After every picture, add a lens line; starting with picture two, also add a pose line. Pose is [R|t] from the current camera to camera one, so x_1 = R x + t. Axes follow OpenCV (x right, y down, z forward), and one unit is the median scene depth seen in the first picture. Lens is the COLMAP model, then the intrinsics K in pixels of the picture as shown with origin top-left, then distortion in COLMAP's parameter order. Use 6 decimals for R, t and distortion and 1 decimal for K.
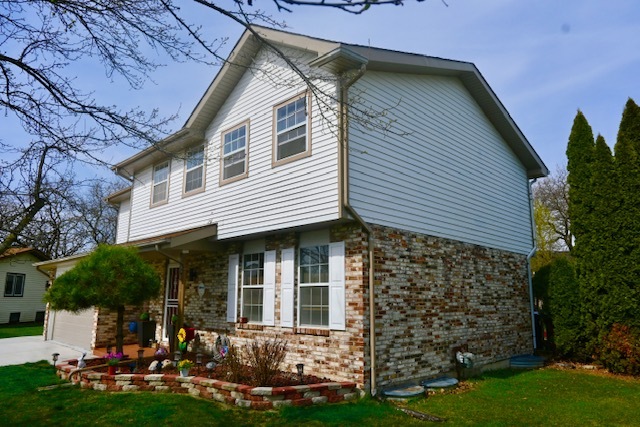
lens RADIAL K [[442.6, 0, 320.0], [0, 442.6, 213.5], [0, 0, 1]] dist [-0.000074, -0.001400]
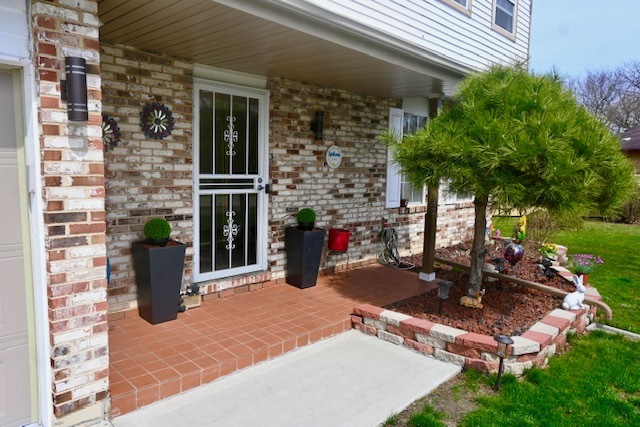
lens RADIAL K [[442.6, 0, 320.0], [0, 442.6, 213.5], [0, 0, 1]] dist [-0.000074, -0.001400]
pose [[0.001635, -0.122925, 0.992415, -0.862273], [-0.226020, 0.966689, 0.120111, 0.189432], [-0.974121, -0.224502, -0.026203, 1.086868]]
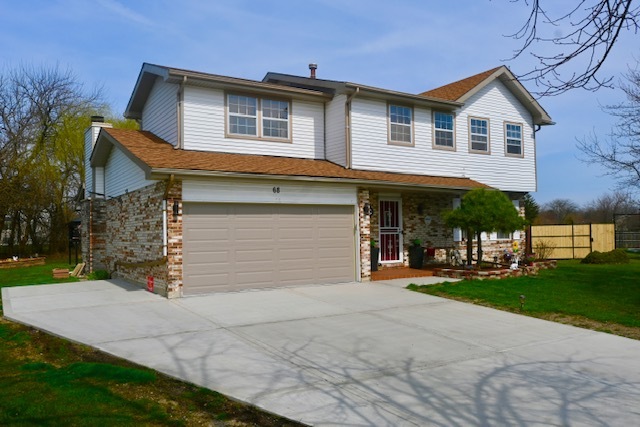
lens RADIAL K [[442.6, 0, 320.0], [0, 442.6, 213.5], [0, 0, 1]] dist [-0.000074, -0.001400]
pose [[0.268146, 0.018163, 0.963207, -1.778518], [-0.177874, 0.983566, 0.030971, 0.180466], [-0.946815, -0.179634, 0.266970, 1.021711]]
